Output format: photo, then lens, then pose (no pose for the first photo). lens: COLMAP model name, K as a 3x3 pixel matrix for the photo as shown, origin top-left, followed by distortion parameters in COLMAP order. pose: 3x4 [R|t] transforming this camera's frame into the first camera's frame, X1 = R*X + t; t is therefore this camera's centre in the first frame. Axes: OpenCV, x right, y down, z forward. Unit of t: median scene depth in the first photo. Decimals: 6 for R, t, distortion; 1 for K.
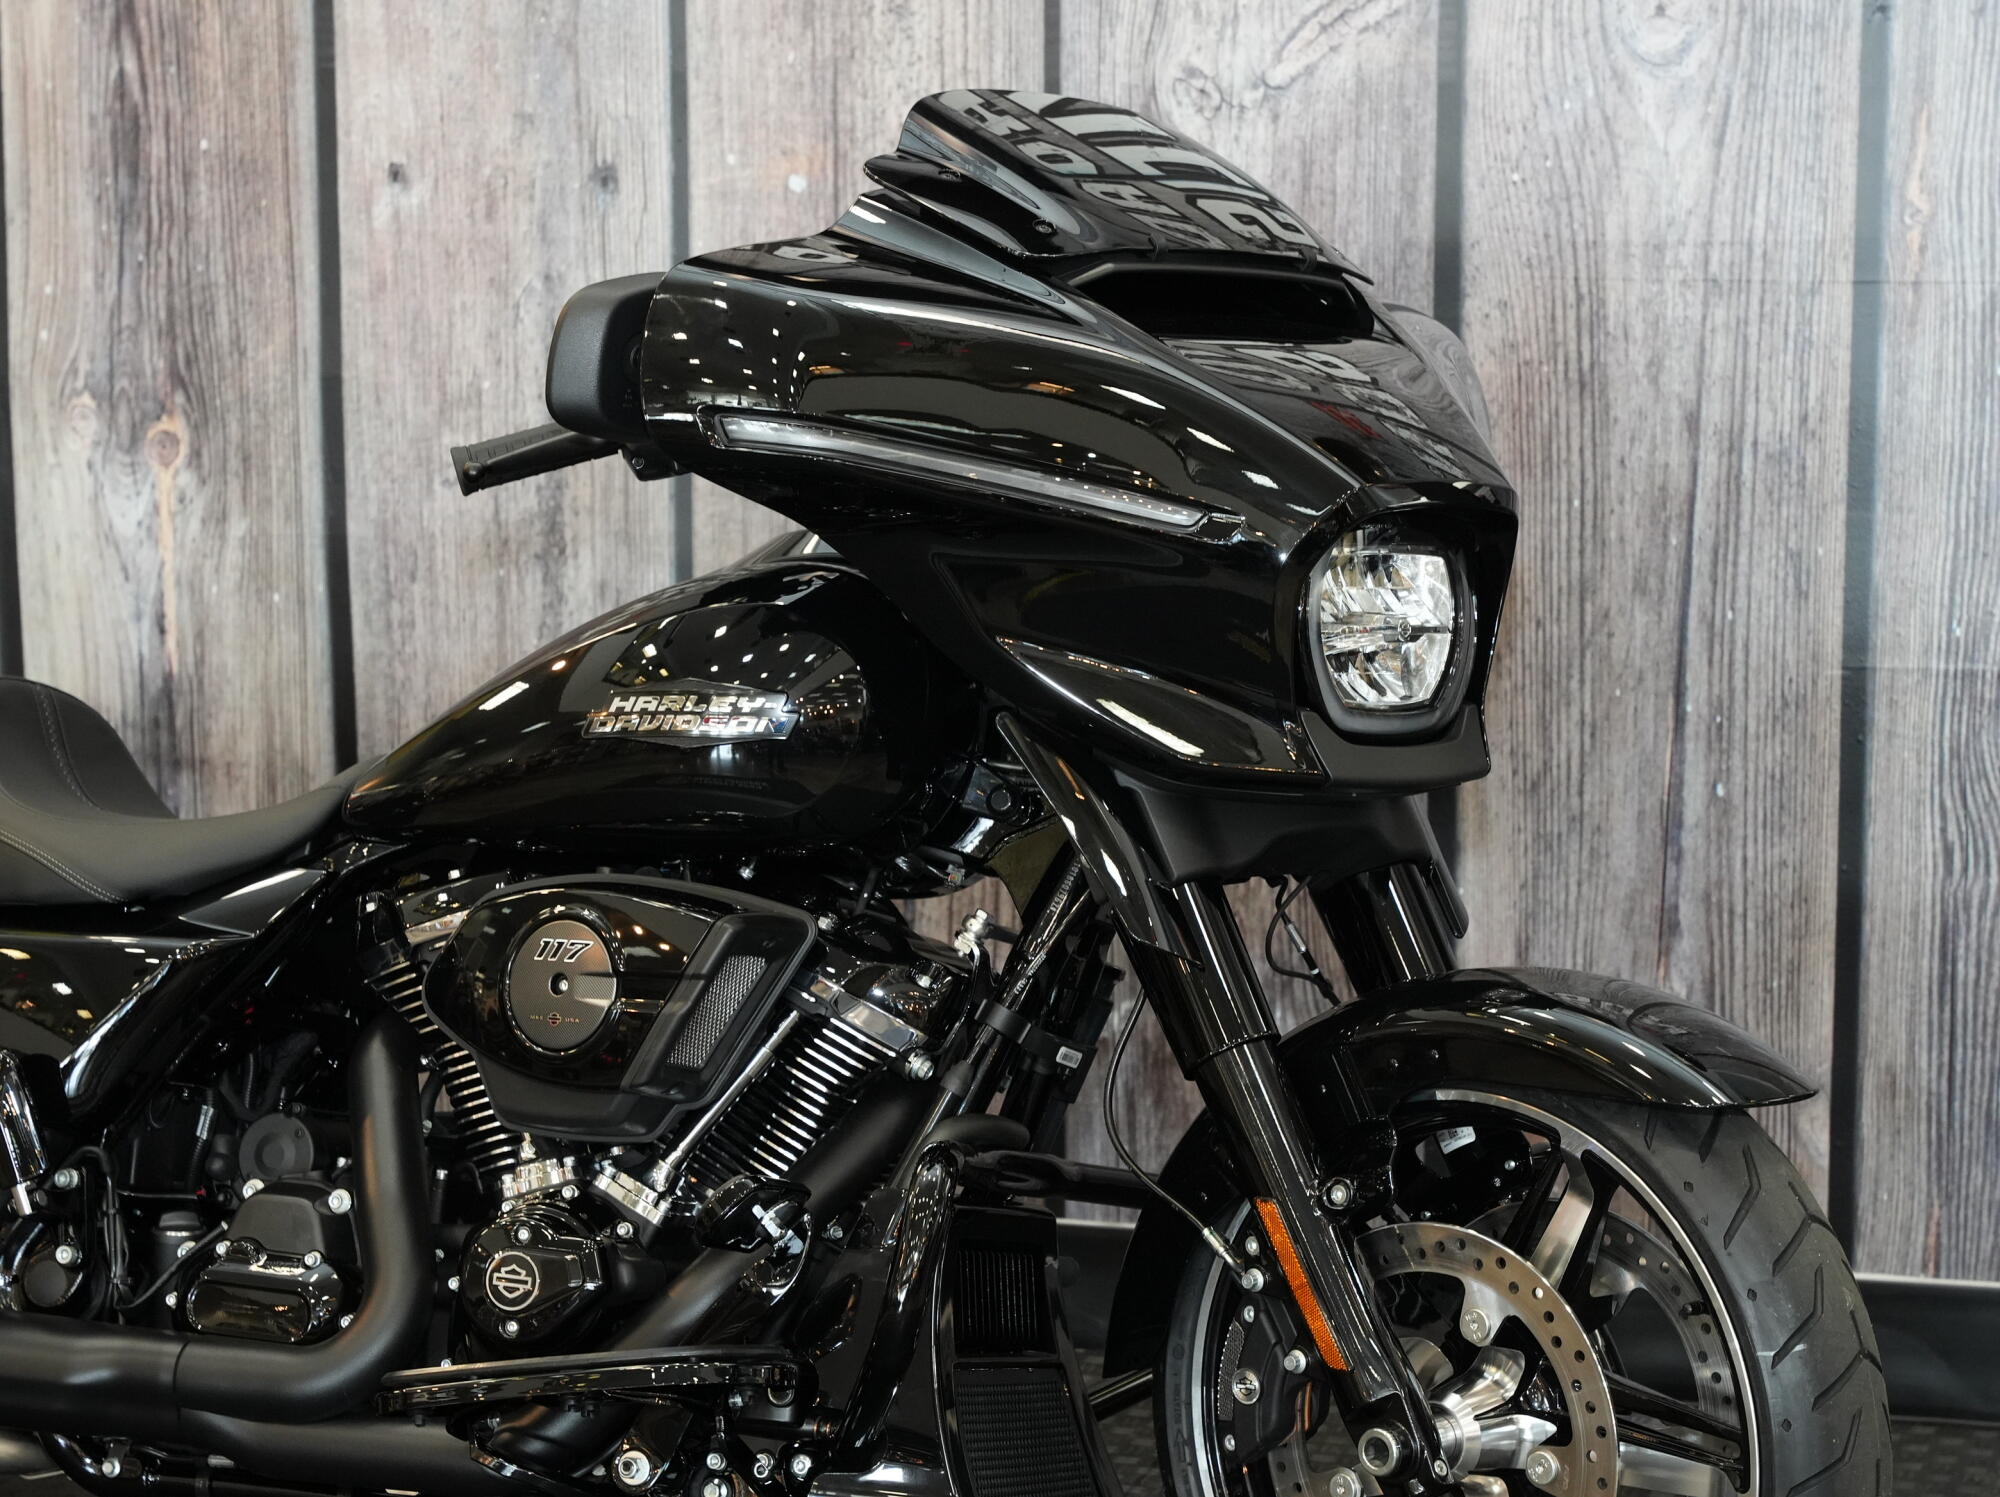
lens RADIAL K [[4360.3, 0, 996.1], [0, 4360.3, 741.9], [0, 0, 1]] dist [0.030567, 0.000000]
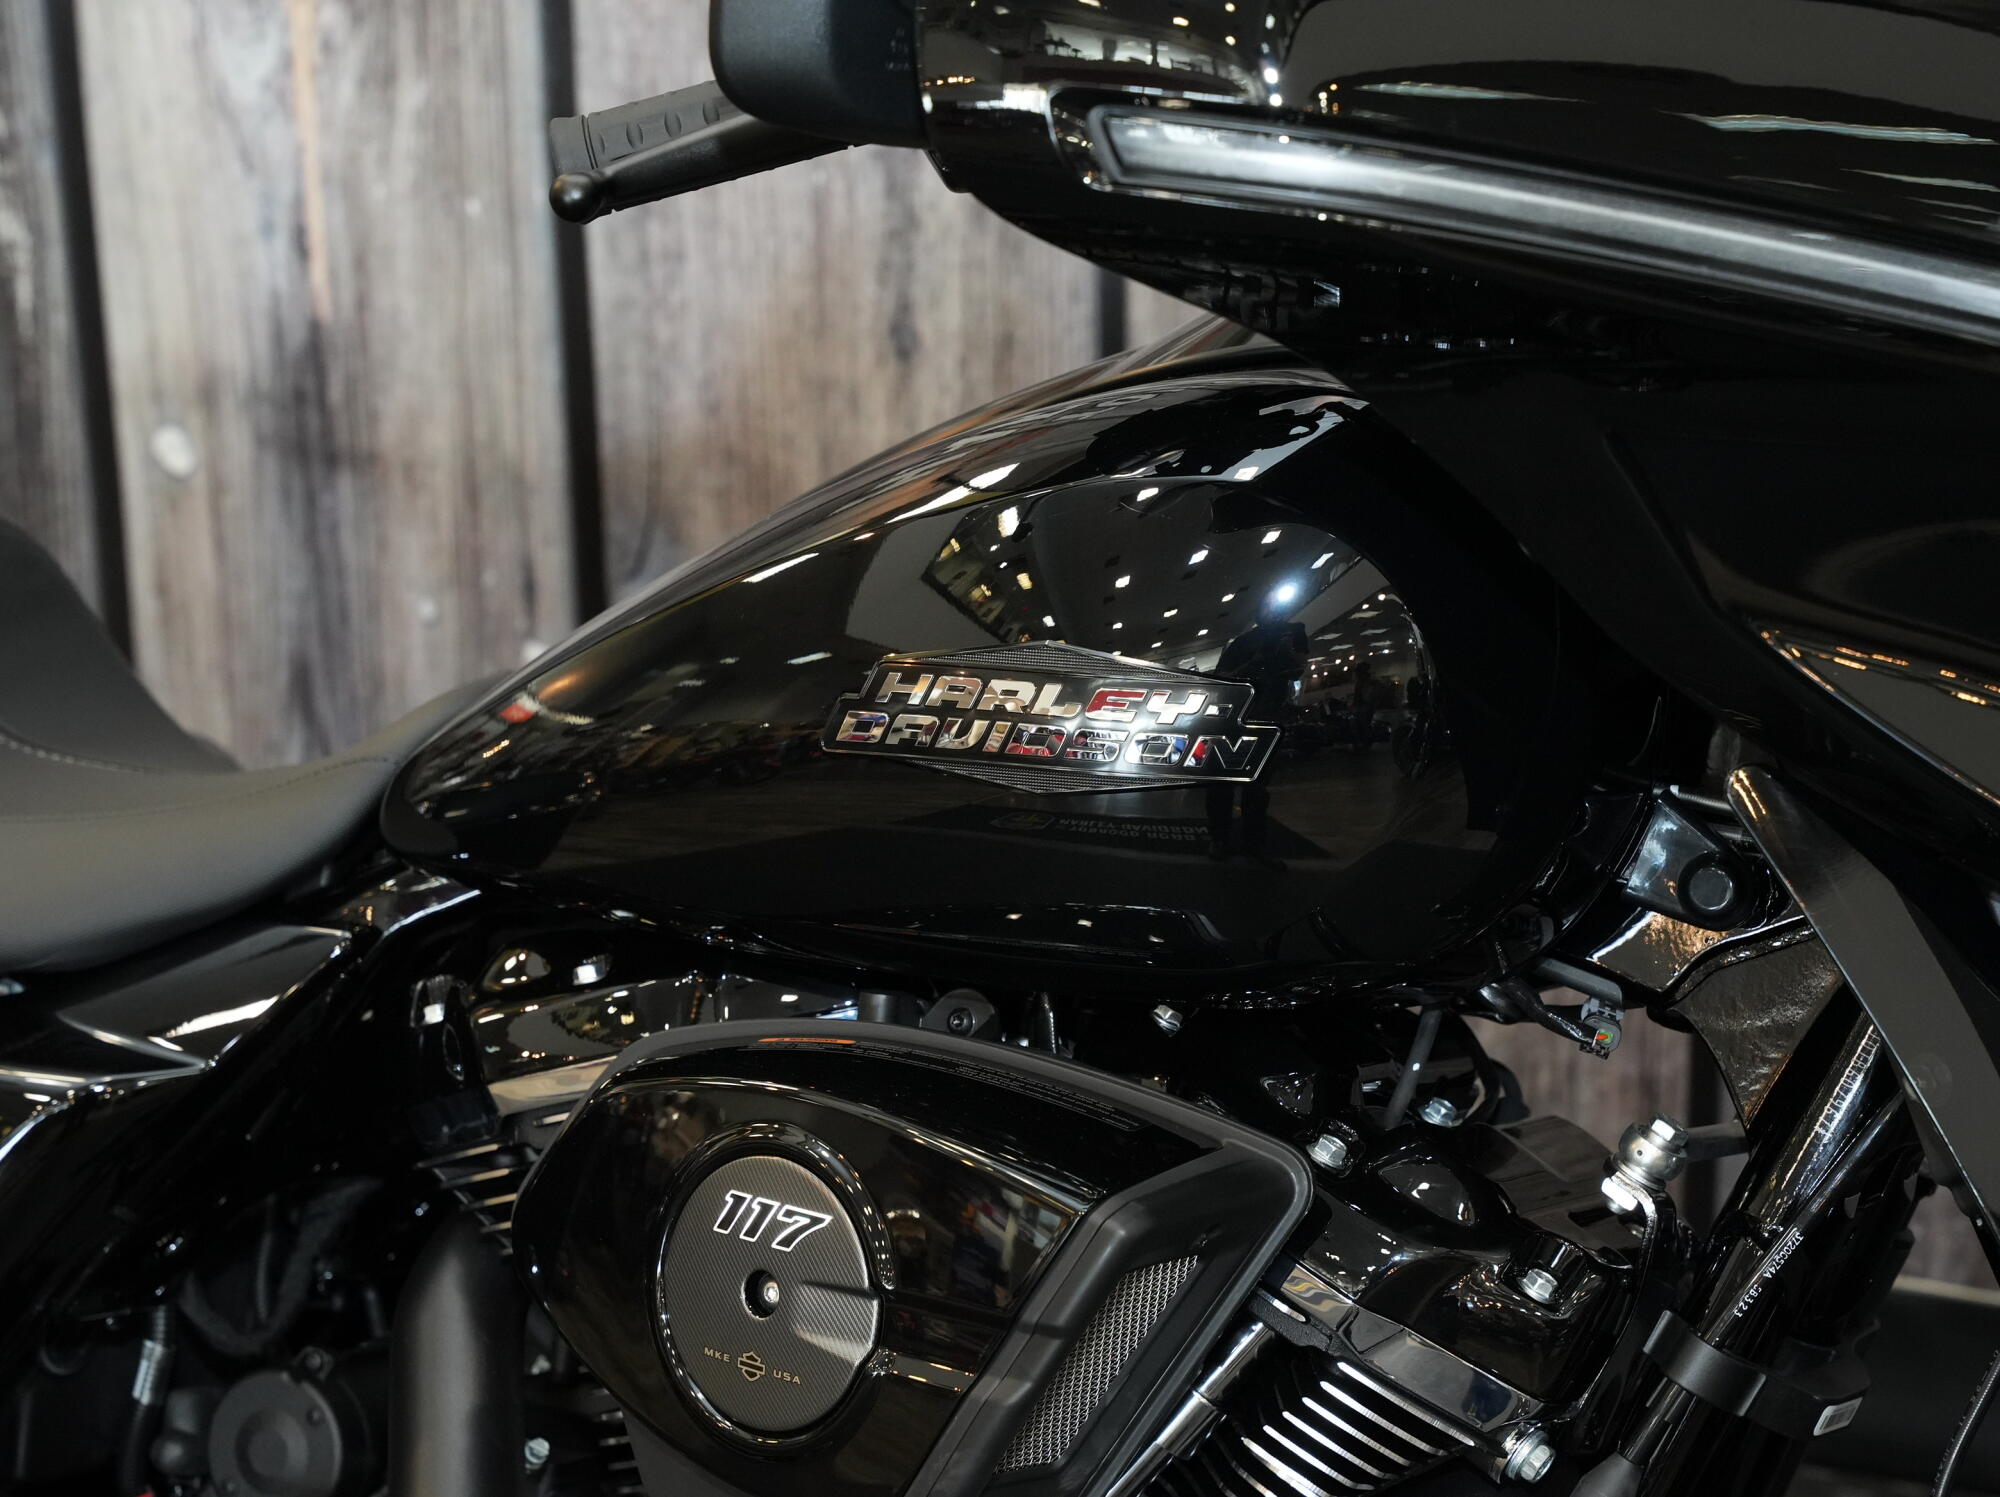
lens RADIAL K [[4360.3, 0, 991.4], [0, 4360.3, 770.0], [0, 0, 1]] dist [0.030567, 0.000000]
pose [[0.993025, 0.024450, -0.115339, -0.017126], [-0.006569, 0.988216, 0.152927, -0.054889], [0.117719, -0.151102, 0.981484, 0.415696]]
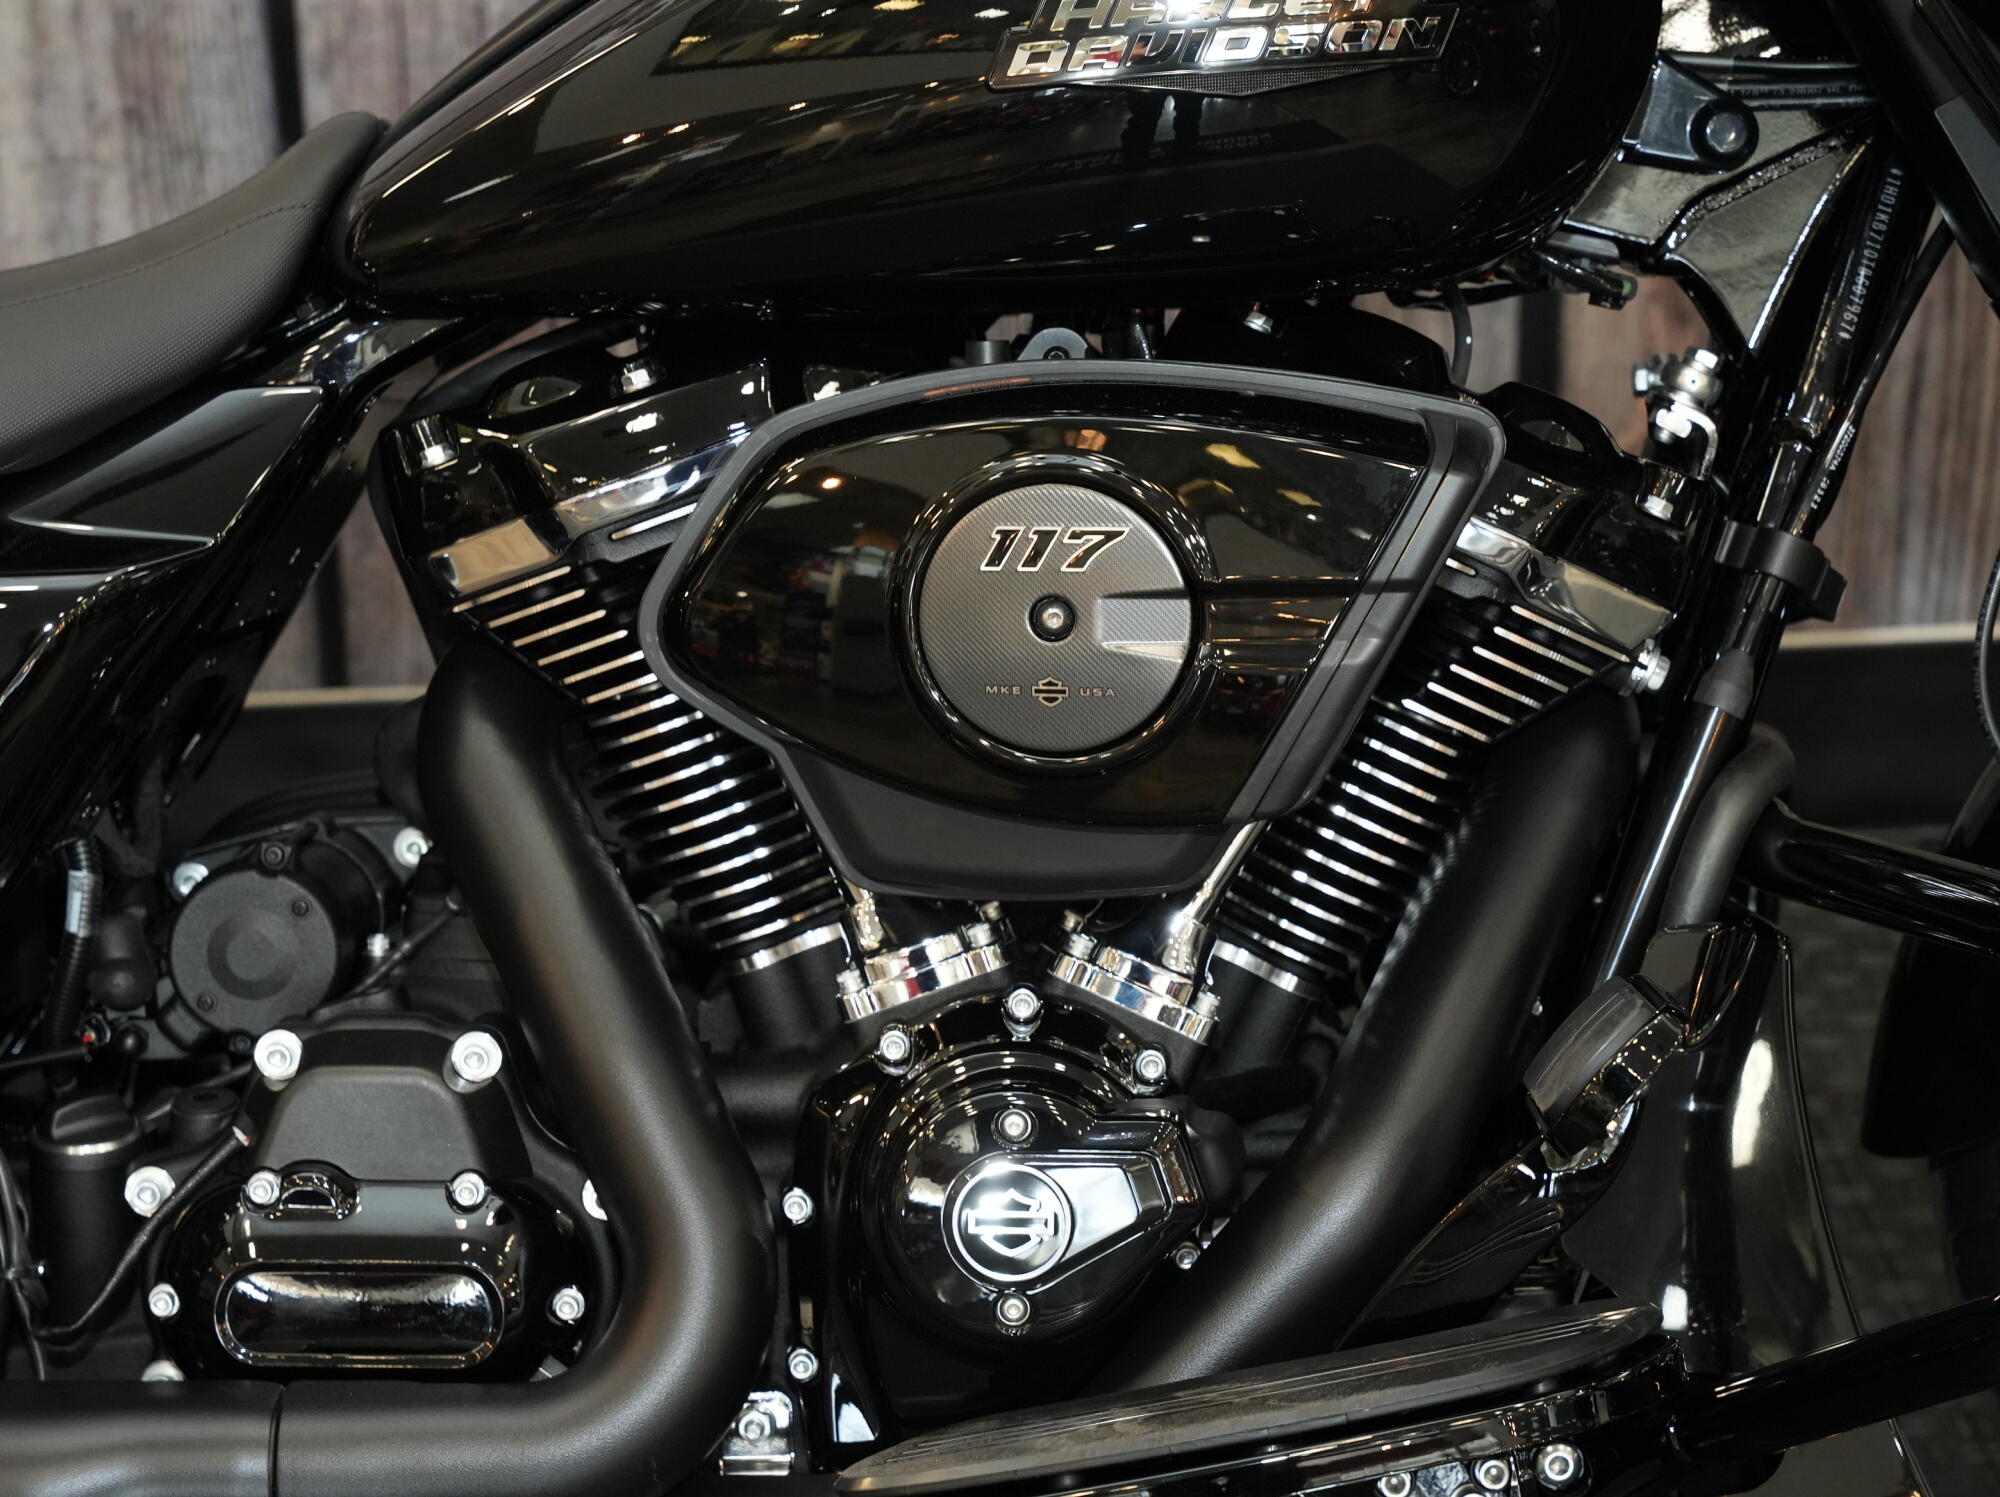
lens RADIAL K [[4360.3, 0, 1009.0], [0, 4360.3, 728.2], [0, 0, 1]] dist [0.030567, 0.000000]
pose [[0.936658, -0.137397, 0.322171, -0.197607], [0.061904, 0.970305, 0.233831, -0.034281], [-0.344732, -0.199076, 0.917349, 0.423253]]
